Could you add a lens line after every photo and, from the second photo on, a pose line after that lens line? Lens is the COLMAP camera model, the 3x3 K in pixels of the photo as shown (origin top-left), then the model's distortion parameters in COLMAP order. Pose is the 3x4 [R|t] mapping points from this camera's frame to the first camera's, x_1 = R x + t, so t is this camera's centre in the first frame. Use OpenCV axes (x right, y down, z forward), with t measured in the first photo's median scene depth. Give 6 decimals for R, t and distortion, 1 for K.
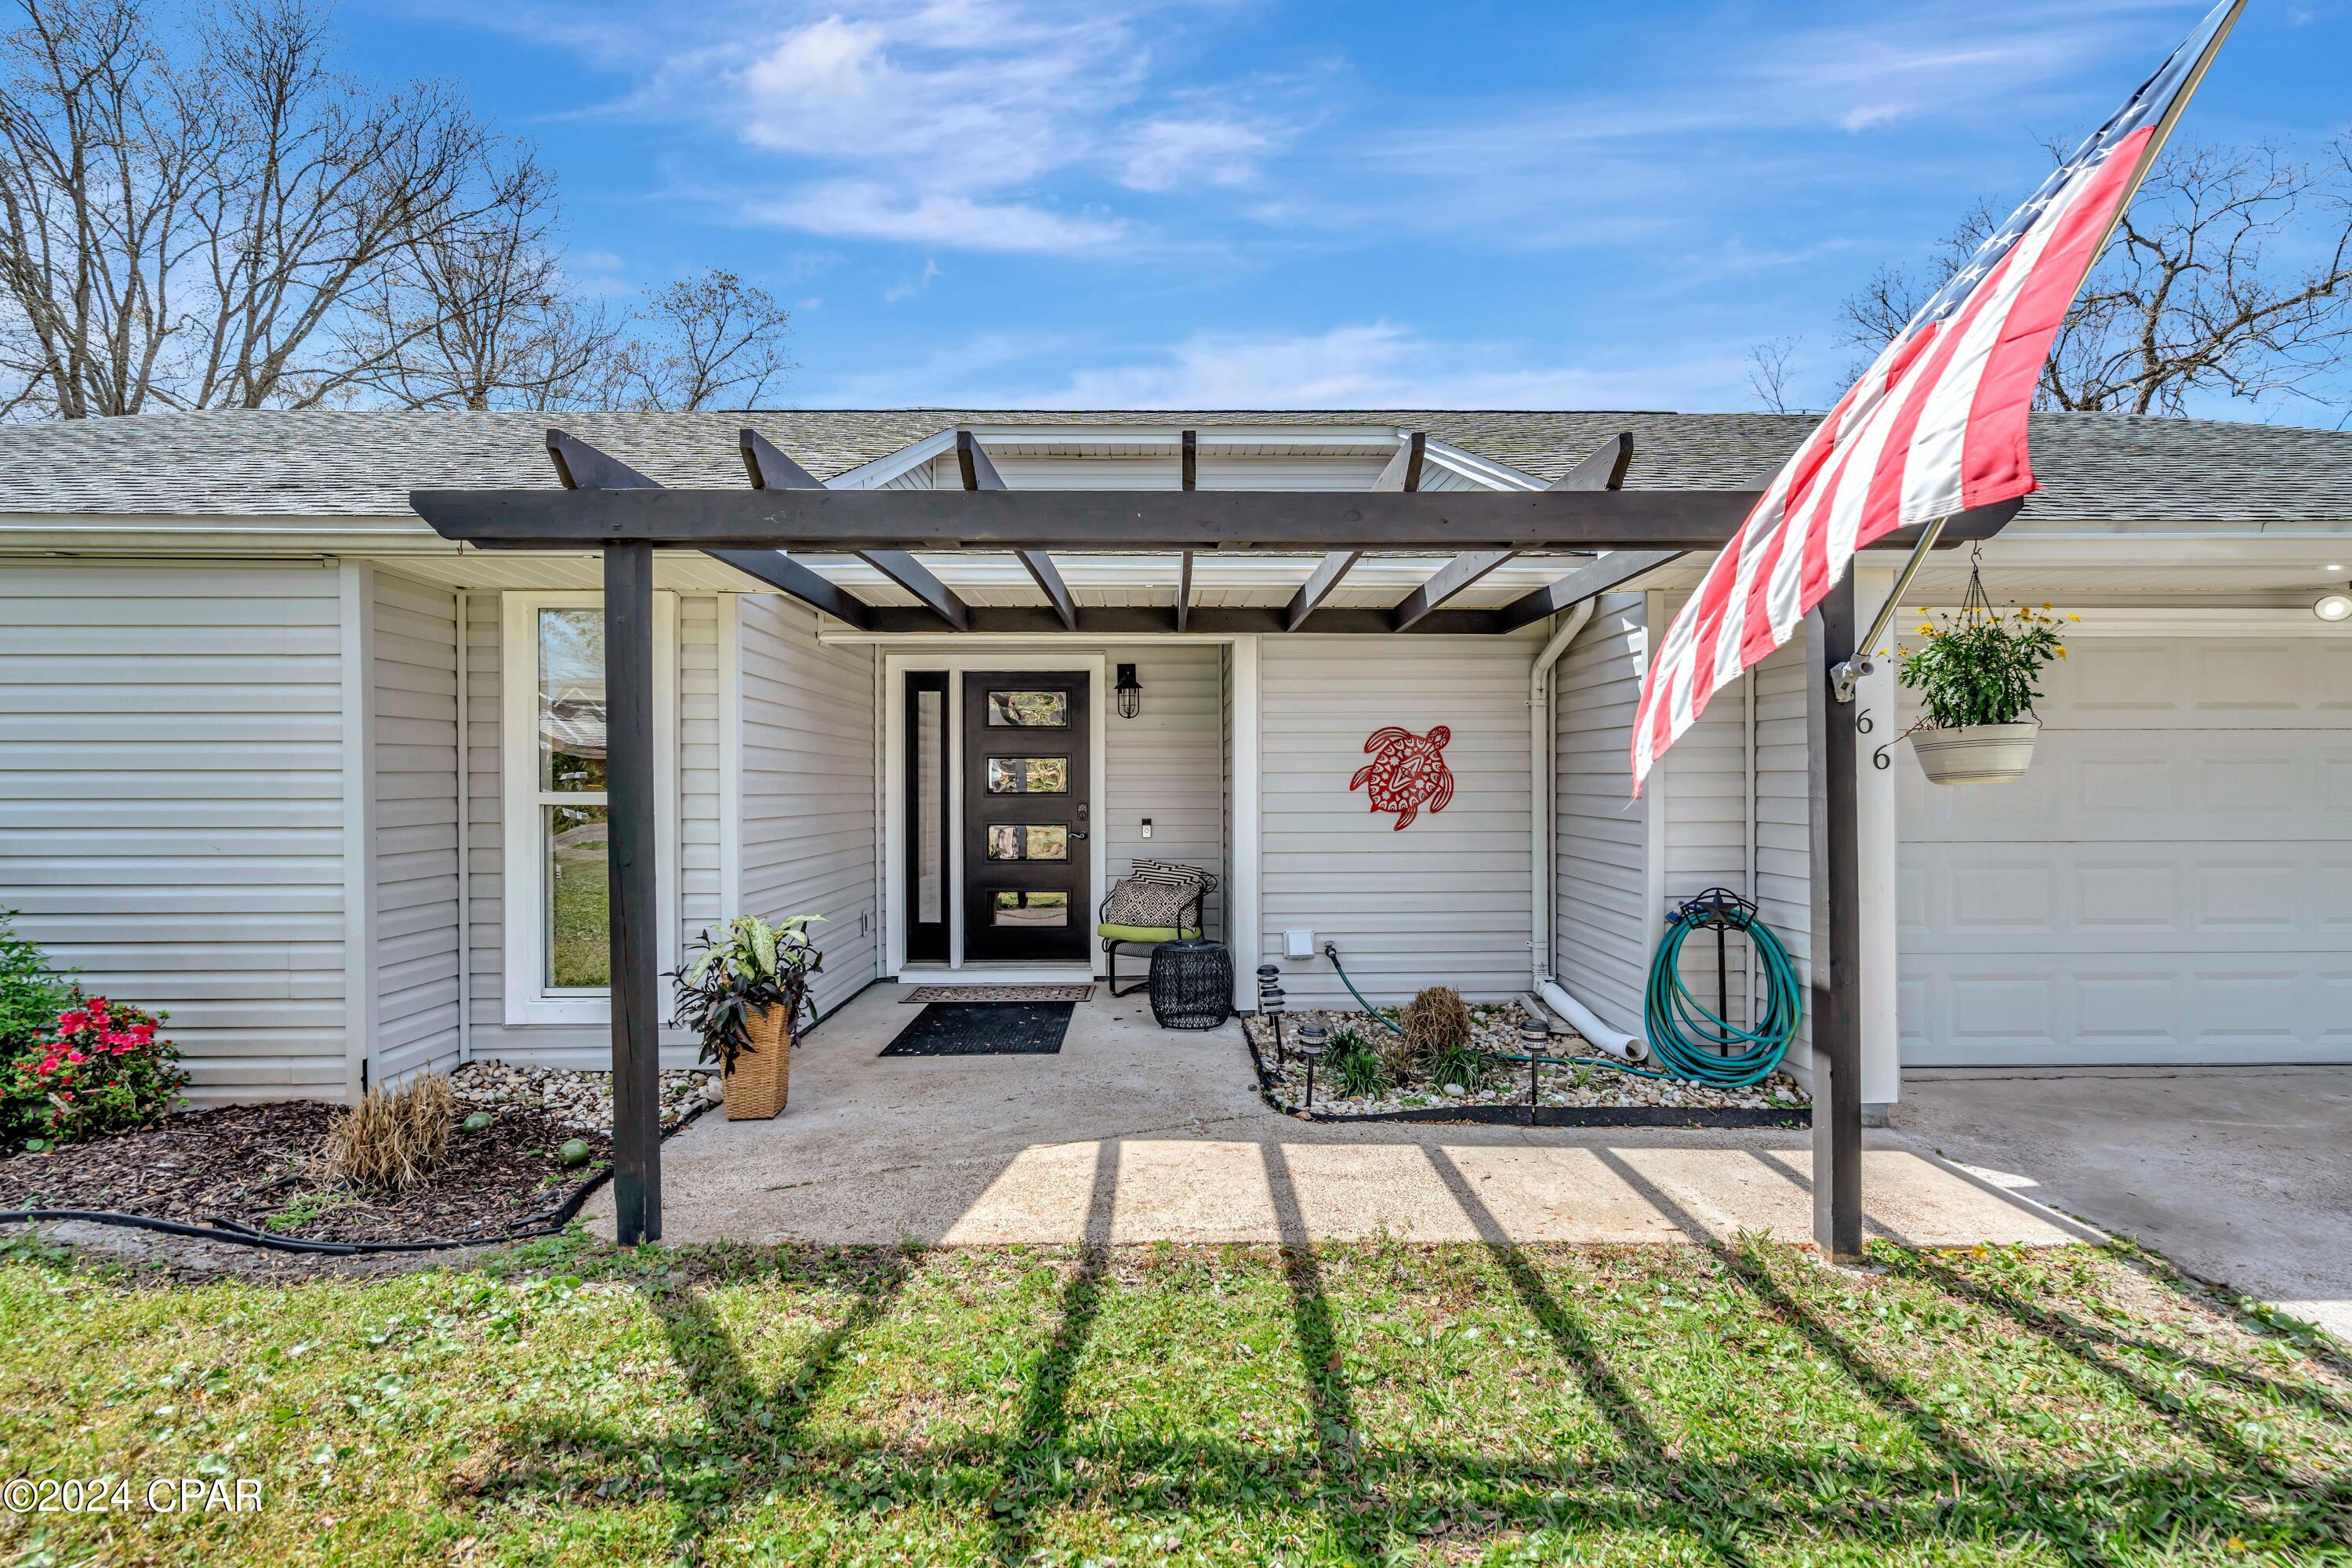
lens RADIAL K [[1075.5, 0, 1167.6], [0, 1075.5, 792.2], [0, 0, 1]] dist [0.000744, 0.000909]
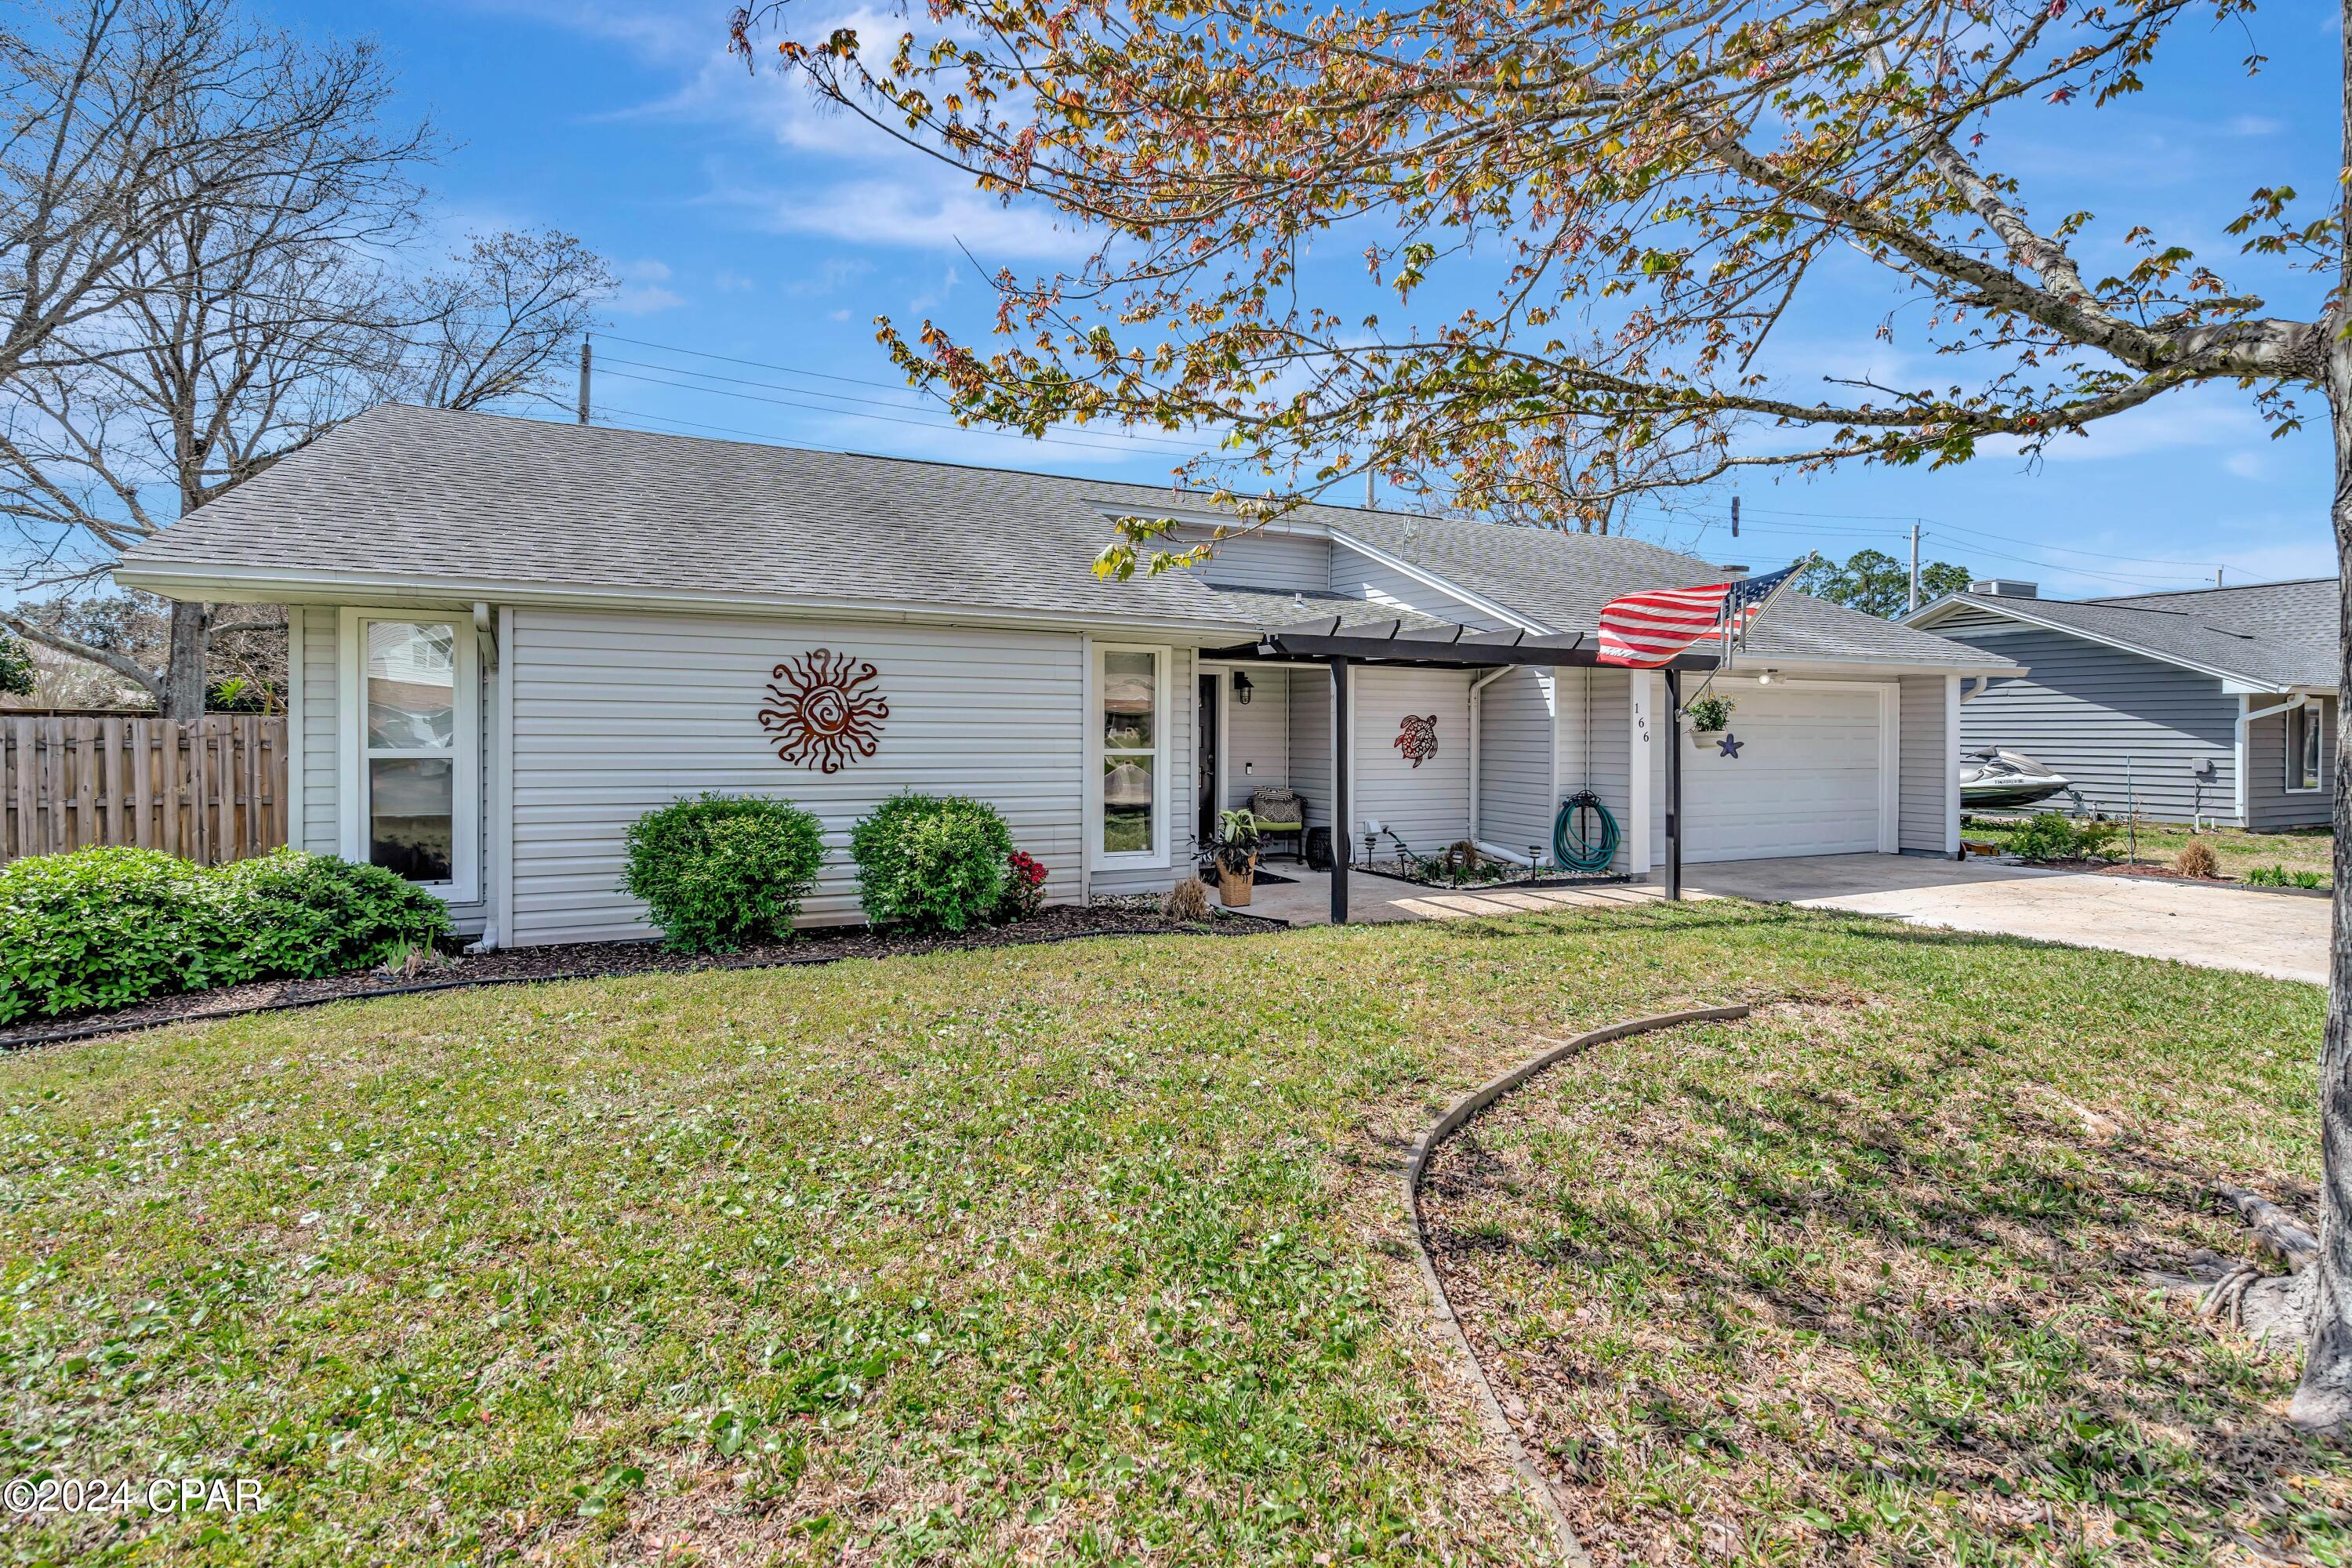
lens RADIAL K [[1075.5, 0, 1172.2], [0, 1075.5, 760.5], [0, 0, 1]] dist [0.000744, 0.000909]
pose [[0.914745, -0.002572, 0.404024, -0.926884], [-0.005107, 0.999826, 0.017929, -0.010682], [-0.404000, -0.018464, 0.914573, -0.582317]]
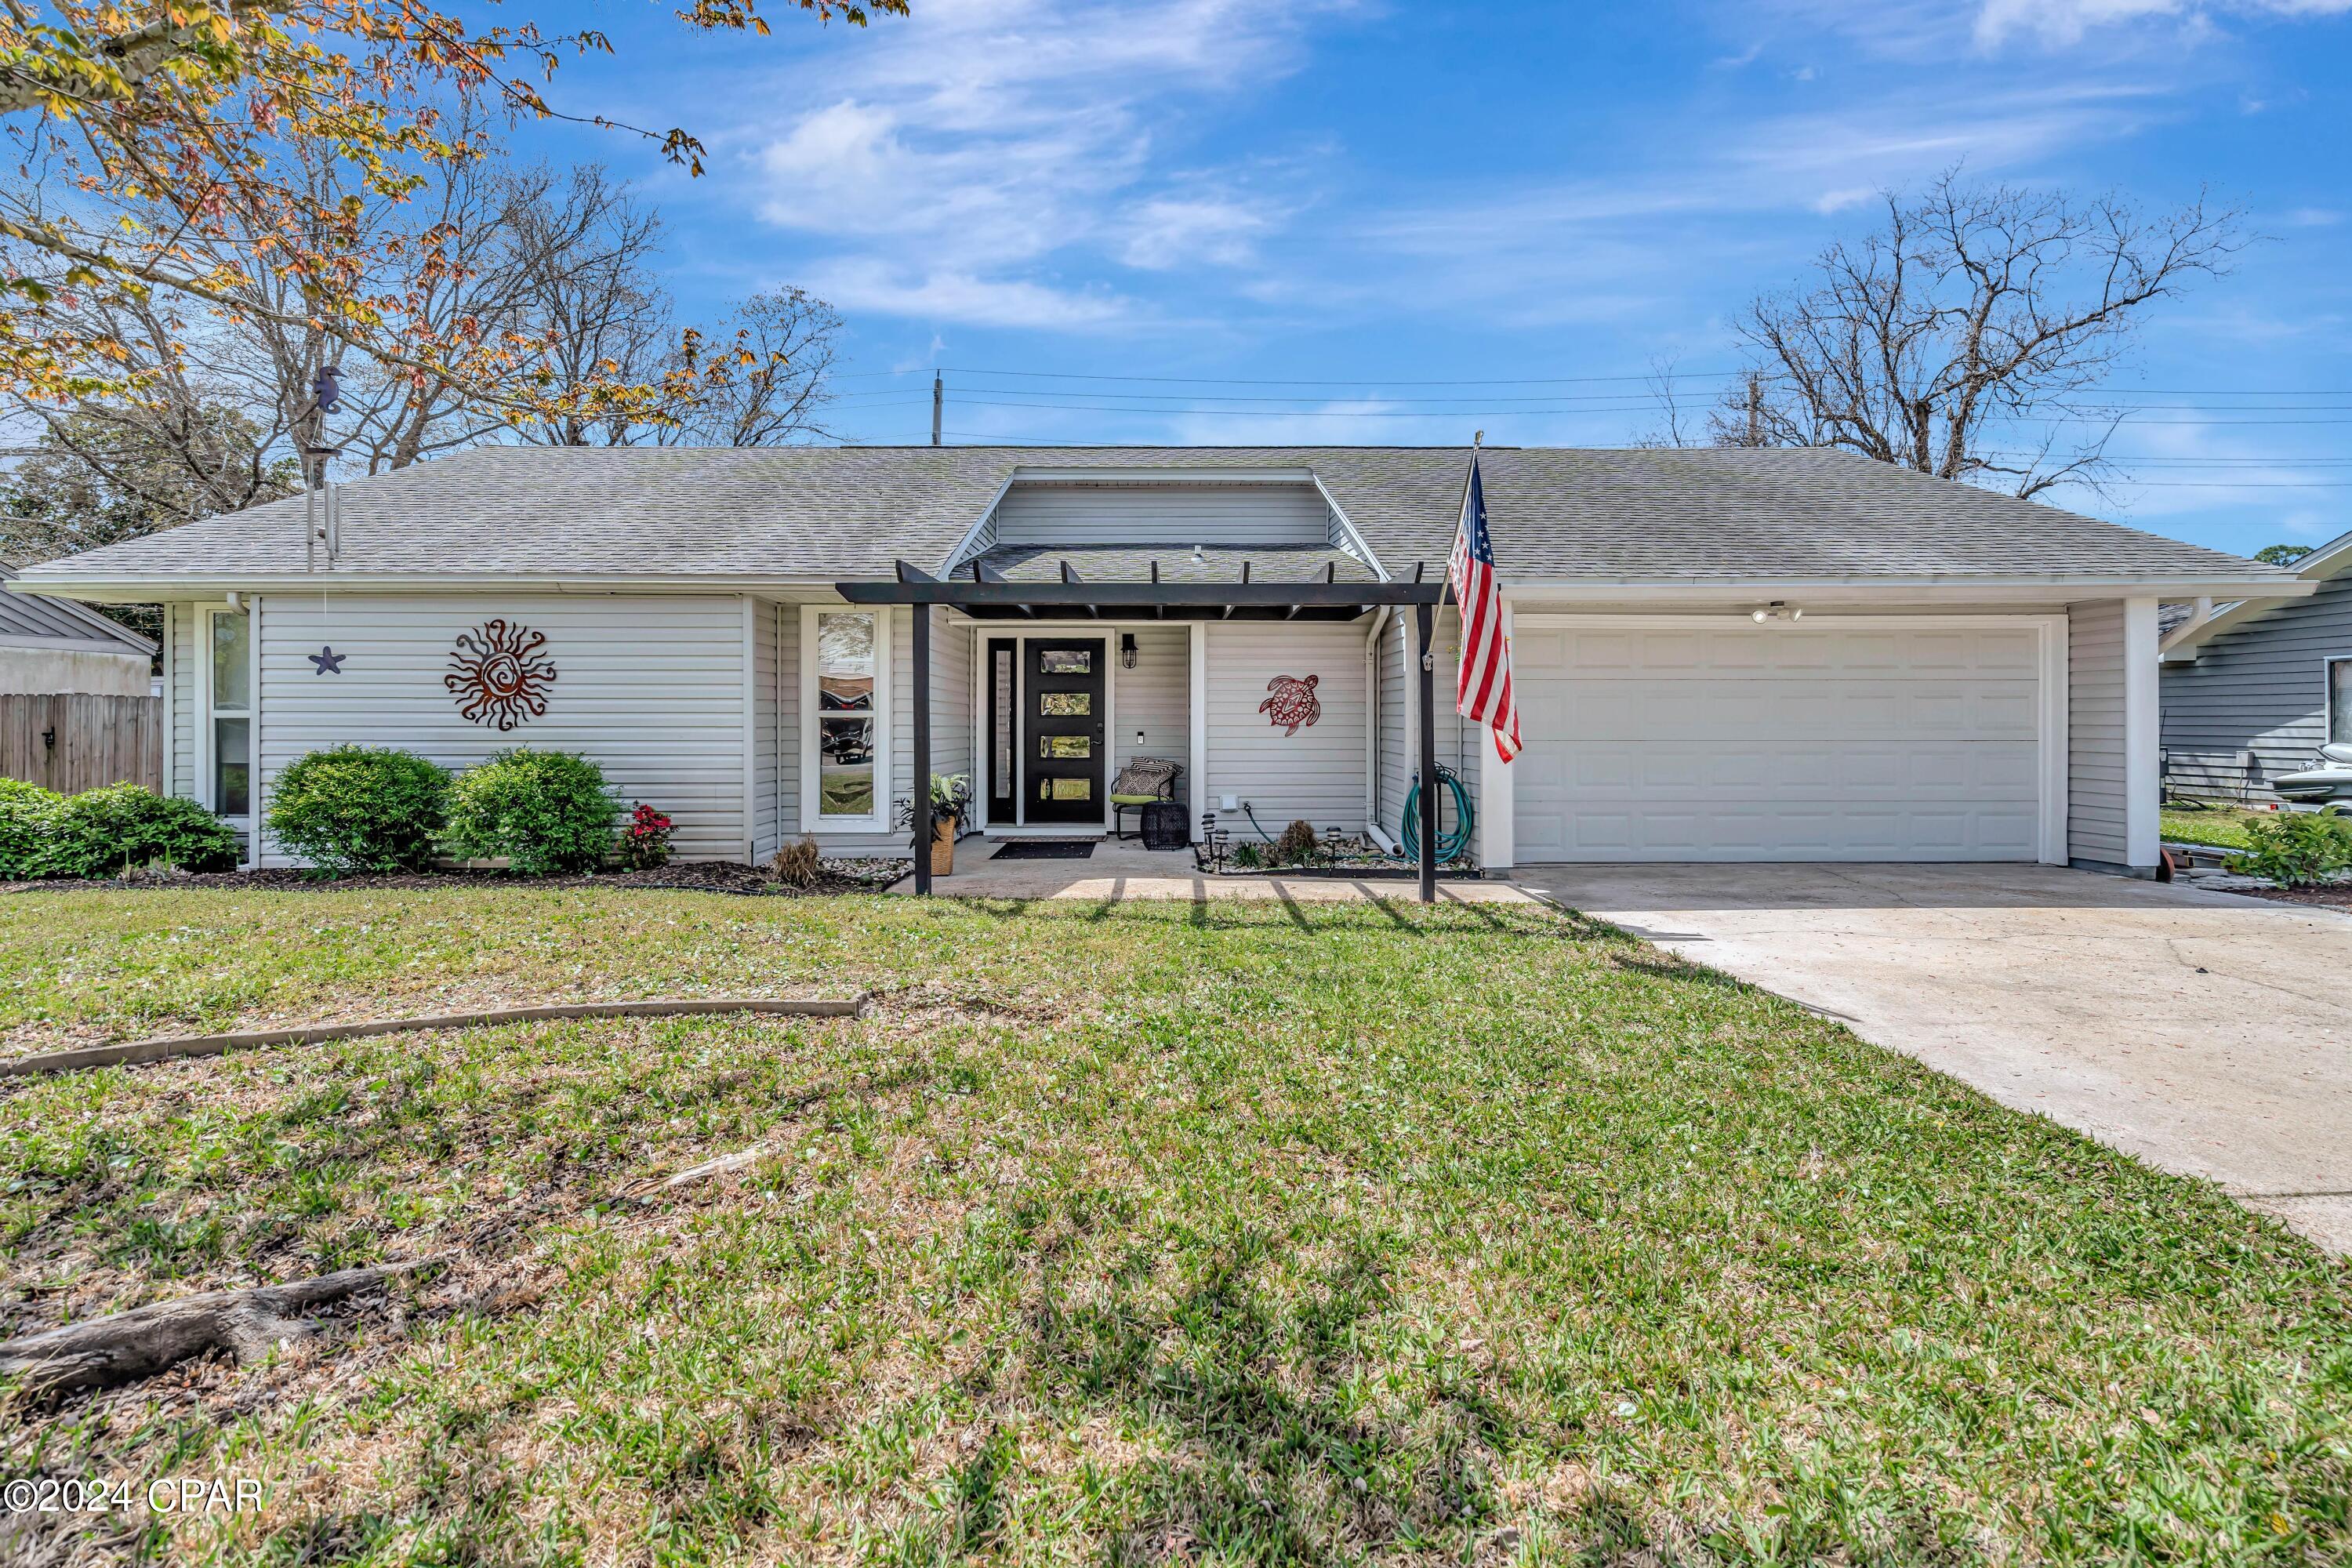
lens RADIAL K [[1075.5, 0, 1163.5], [0, 1075.5, 741.0], [0, 0, 1]] dist [0.000744, 0.000909]
pose [[0.999986, 0.002300, -0.004857, 0.025278], [-0.002245, 0.999932, 0.011481, 0.022093], [0.004883, -0.011470, 0.999922, -0.663854]]
